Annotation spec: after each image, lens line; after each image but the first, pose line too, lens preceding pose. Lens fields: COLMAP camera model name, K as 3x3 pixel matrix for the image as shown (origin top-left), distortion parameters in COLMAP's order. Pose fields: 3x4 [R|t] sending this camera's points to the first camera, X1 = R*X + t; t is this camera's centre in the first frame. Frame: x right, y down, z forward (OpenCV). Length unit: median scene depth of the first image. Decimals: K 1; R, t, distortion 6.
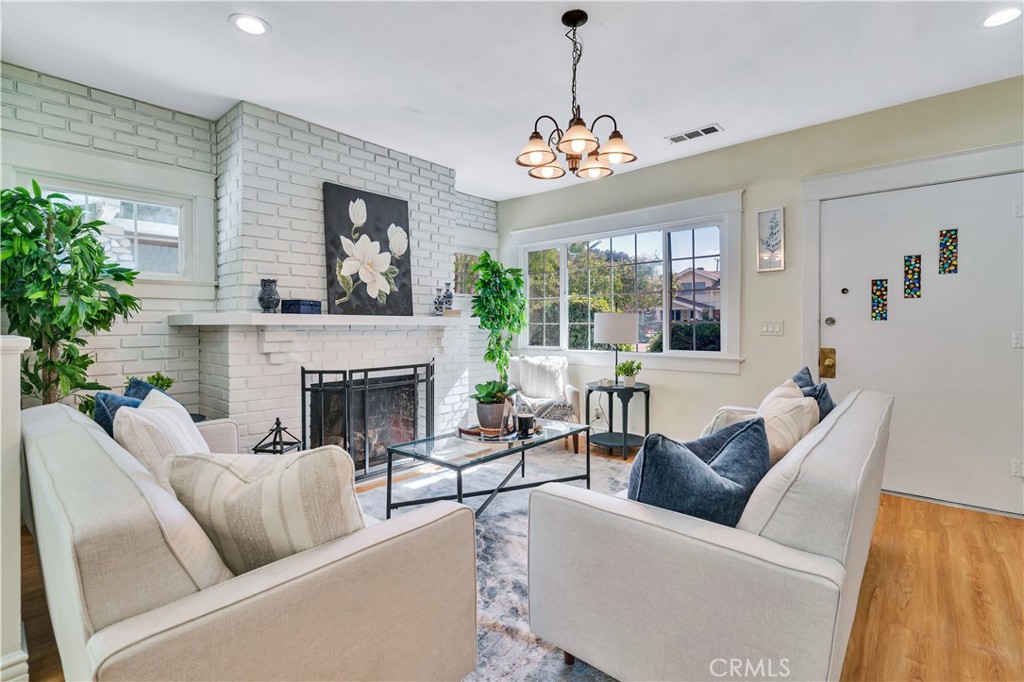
lens RADIAL K [[469.9, 0, 513.4], [0, 469.9, 343.8], [0, 0, 1]] dist [0.001616, 0.000260]
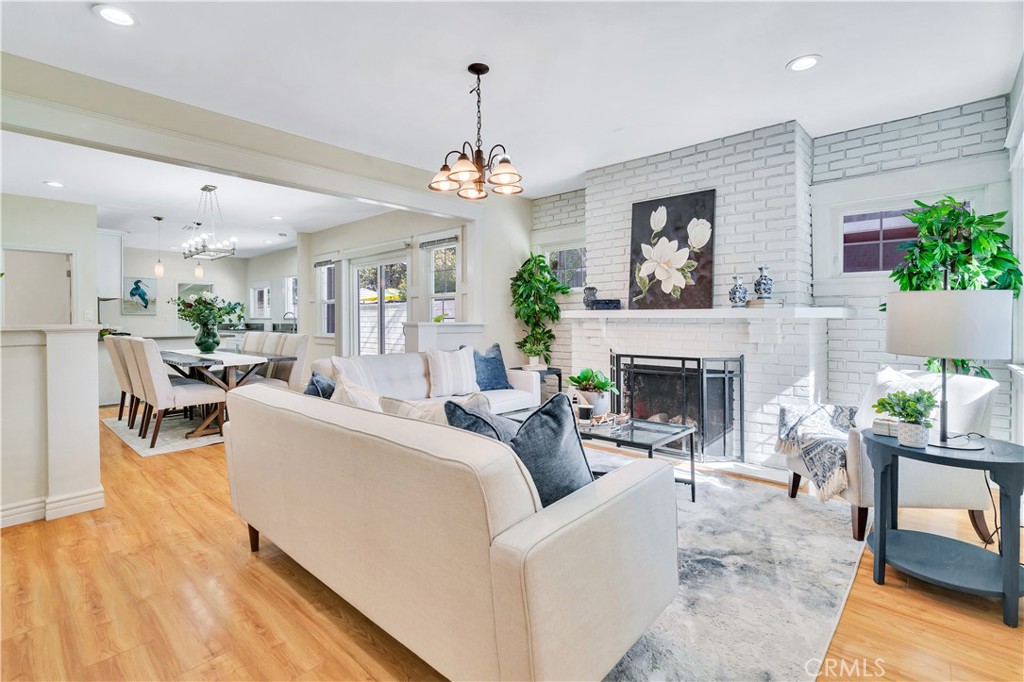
lens RADIAL K [[472.4, 0, 503.9], [0, 472.4, 320.9], [0, 0, 1]] dist [-0.001144, -0.000063]
pose [[0.003994, 0.013291, -0.999904, 0.802257], [-0.026759, 0.999555, 0.013180, -0.037355], [0.999634, 0.026704, 0.004348, 0.615976]]
